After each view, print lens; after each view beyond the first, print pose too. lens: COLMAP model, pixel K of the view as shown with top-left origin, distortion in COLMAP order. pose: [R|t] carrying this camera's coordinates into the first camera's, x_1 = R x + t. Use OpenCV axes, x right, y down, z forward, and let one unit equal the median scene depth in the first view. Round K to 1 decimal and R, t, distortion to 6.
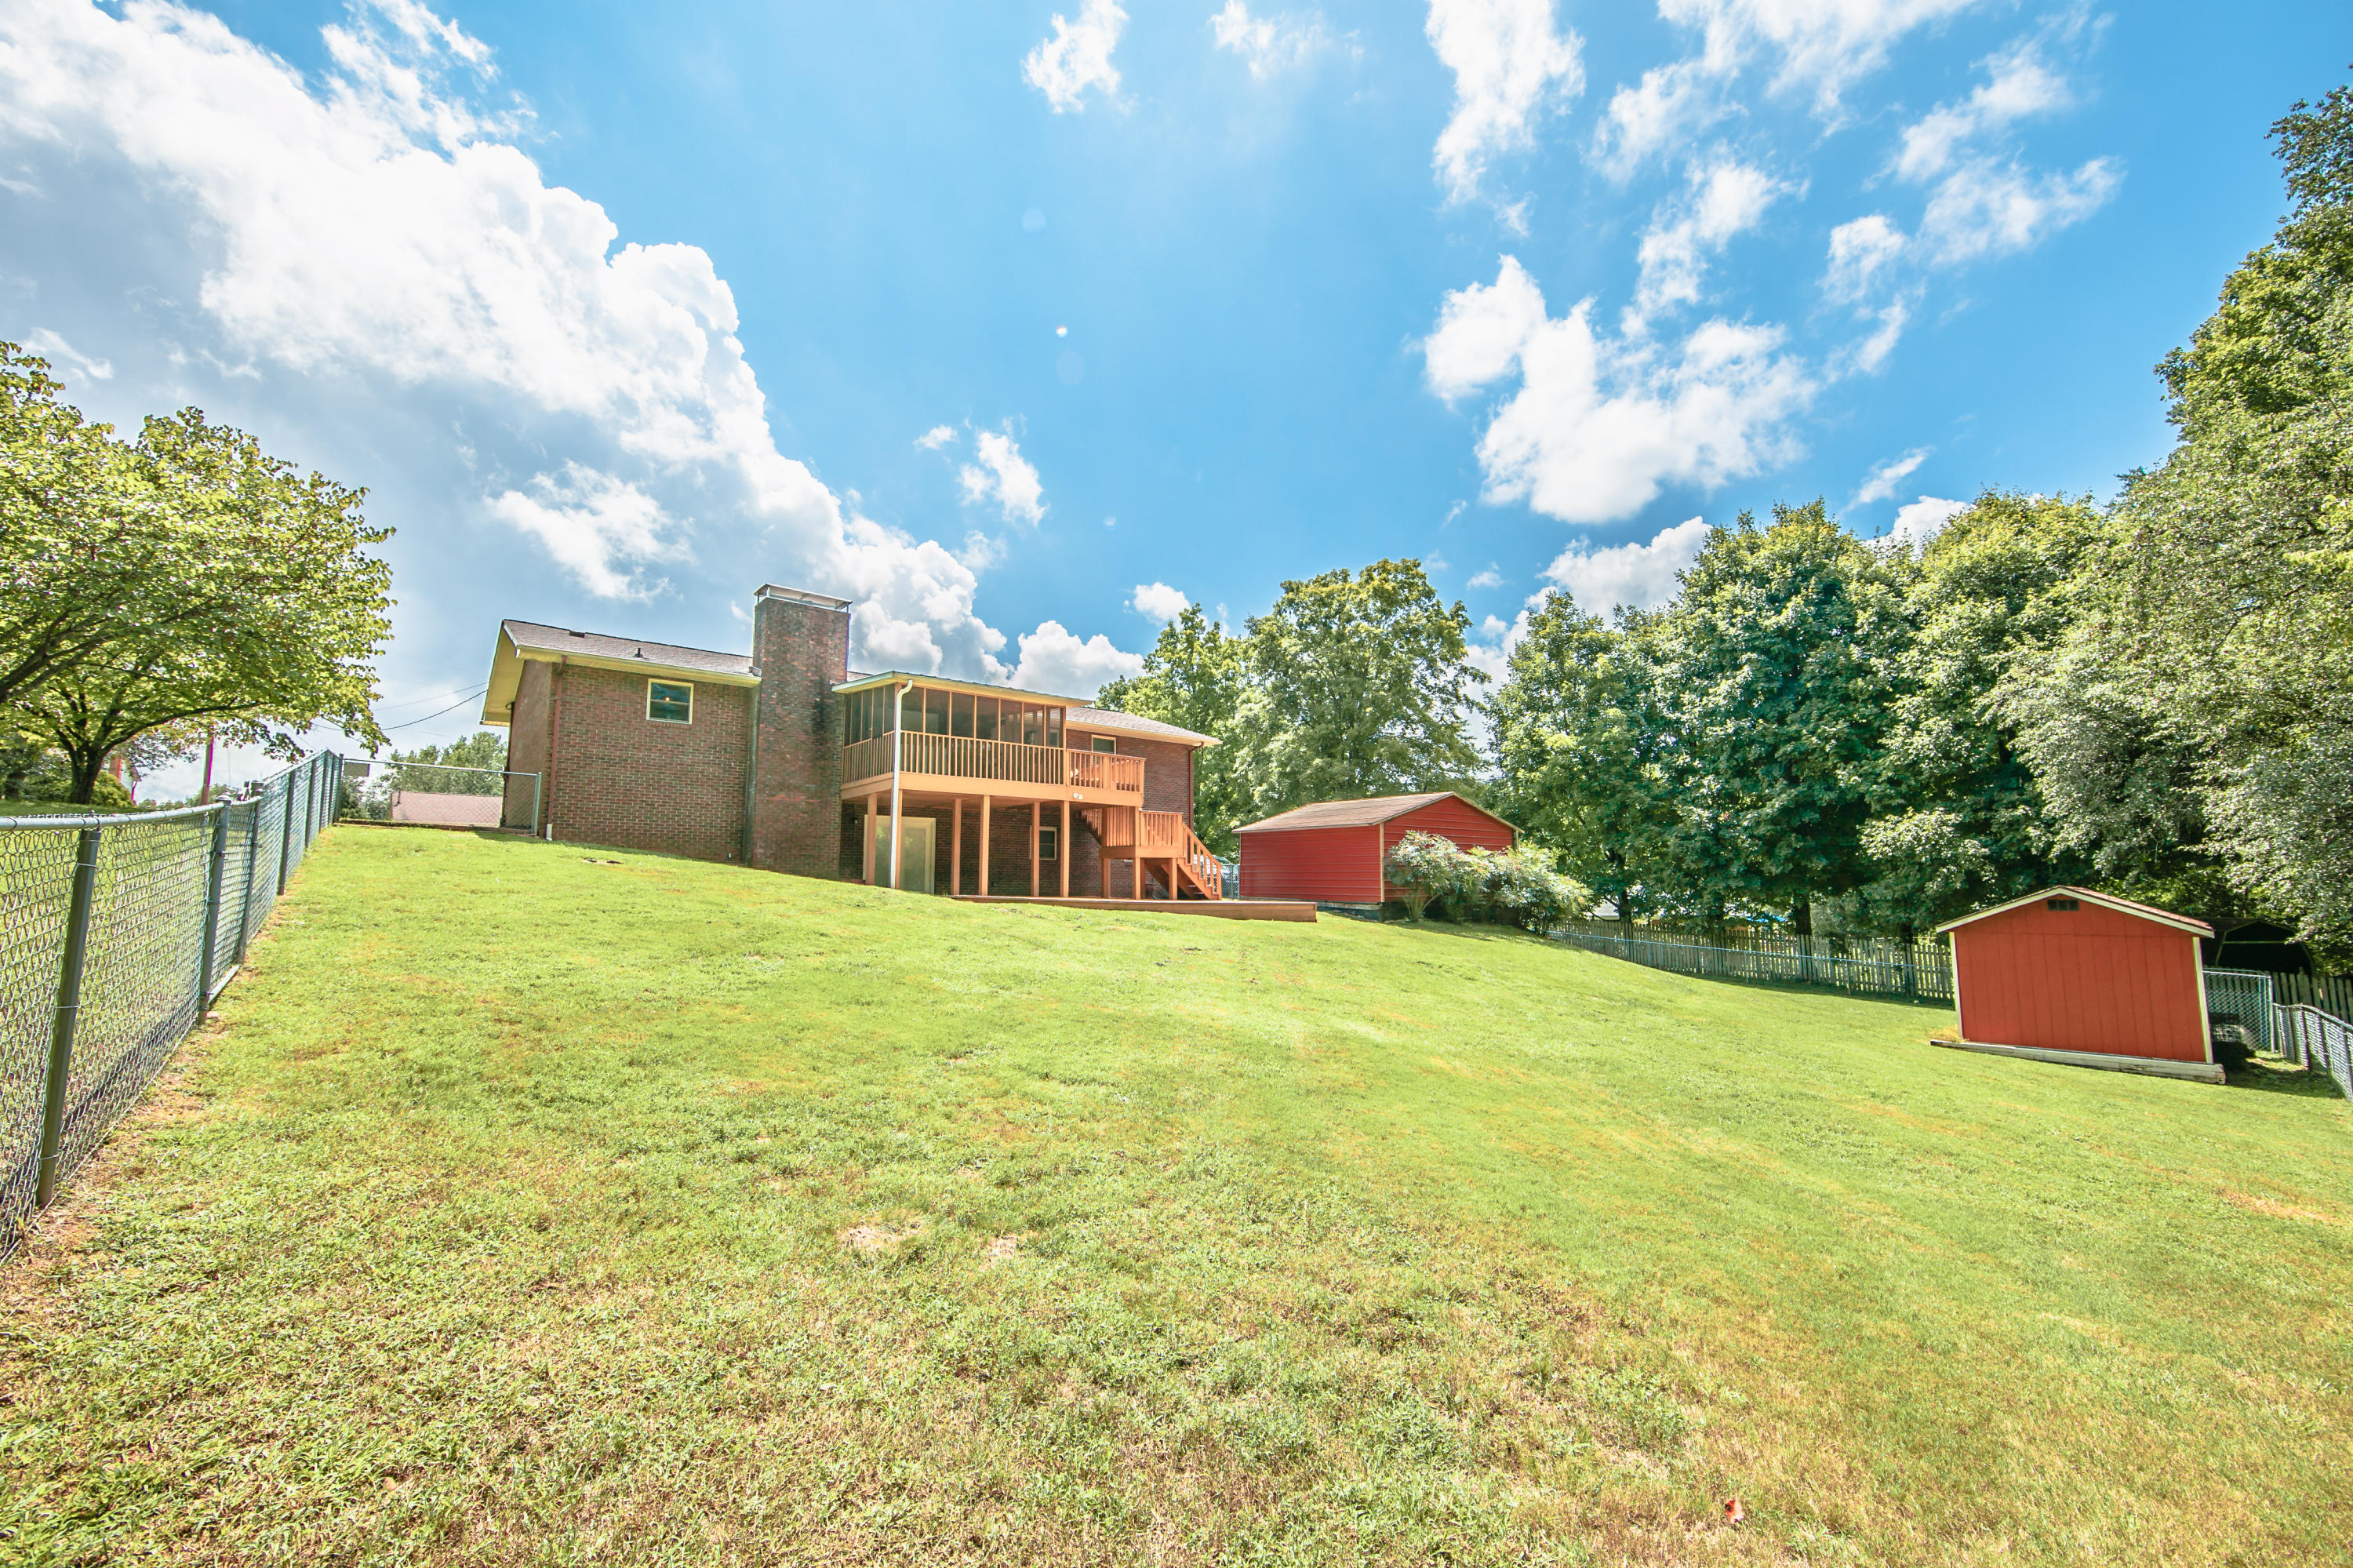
lens RADIAL K [[929.4, 0, 1173.8], [0, 929.4, 787.9], [0, 0, 1]] dist [-0.009039, -0.000161]
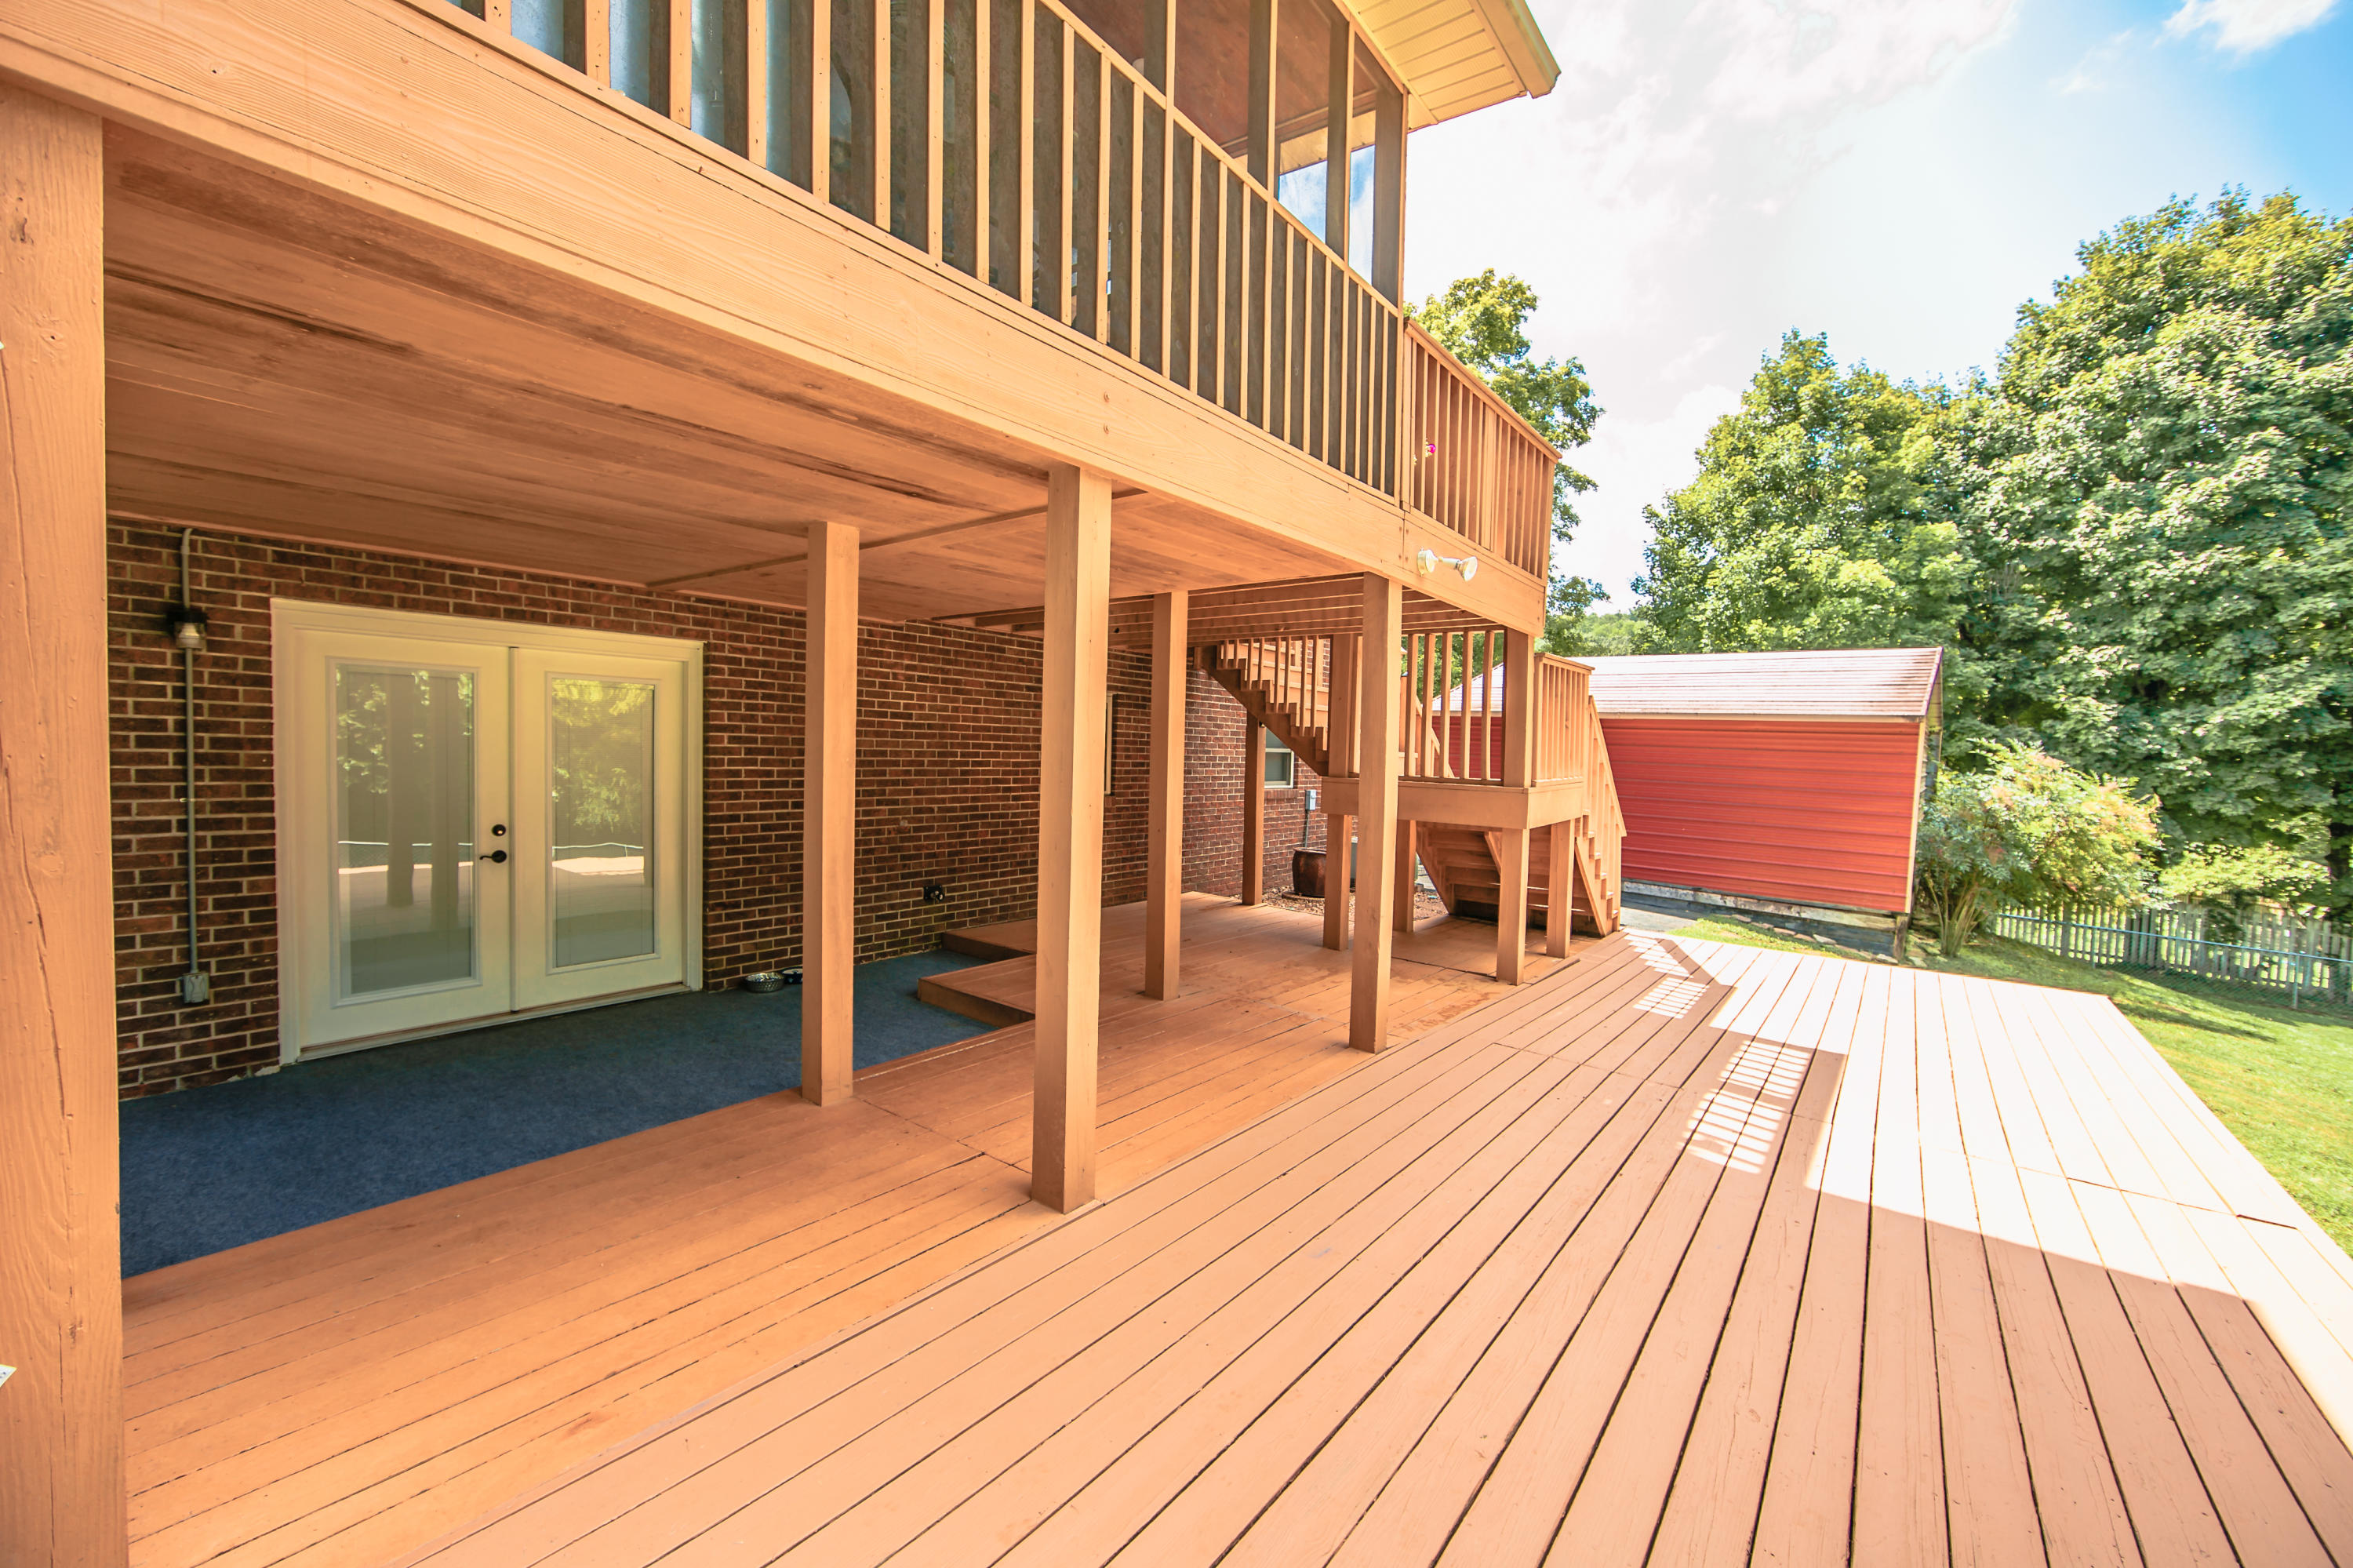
lens RADIAL K [[929.4, 0, 1173.8], [0, 929.4, 787.9], [0, 0, 1]] dist [-0.009039, -0.000161]
pose [[0.977996, 0.017111, 0.207922, -0.176351], [-0.048196, 0.988202, 0.145375, 0.026159], [-0.202981, -0.152197, 0.967282, 0.679913]]
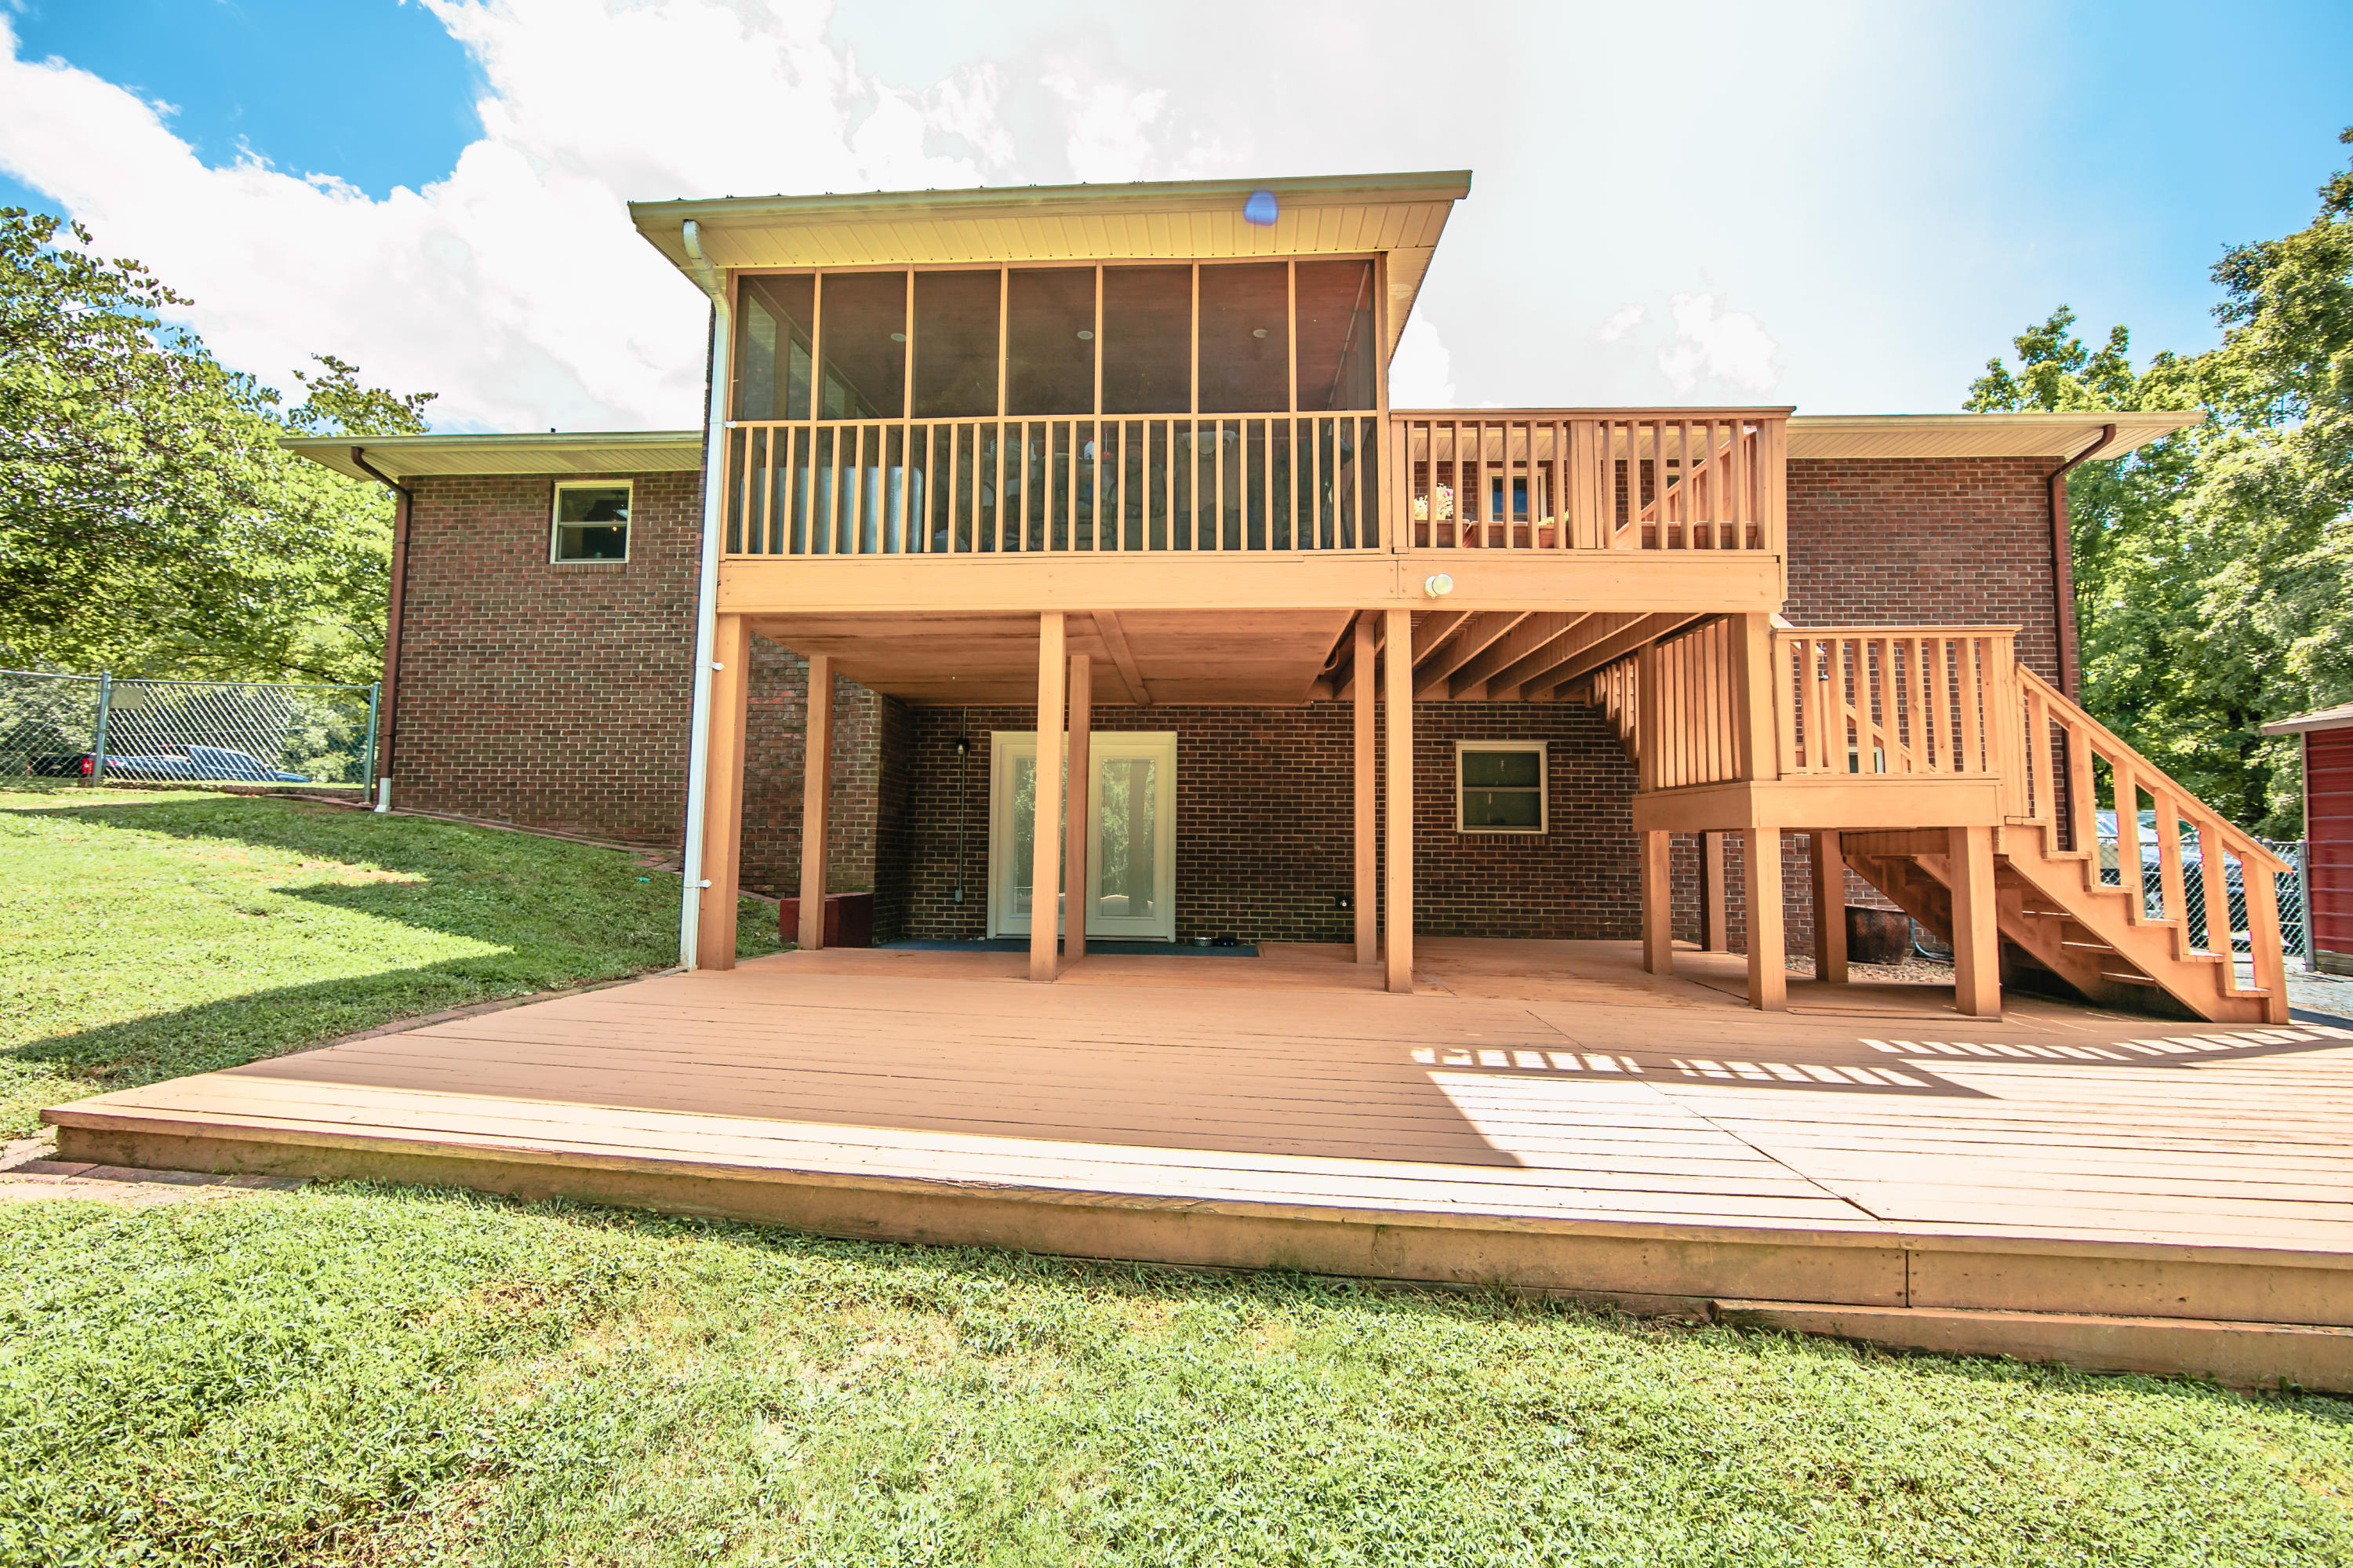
lens RADIAL K [[916.5, 0, 1176.5], [0, 916.5, 784.0], [0, 0, 1]] dist [-0.006598, 0.000014]
pose [[0.725885, -0.039655, -0.686672, 0.011417], [0.062195, 0.998031, 0.008111, 0.047222], [0.684998, -0.048595, 0.726922, 0.652894]]
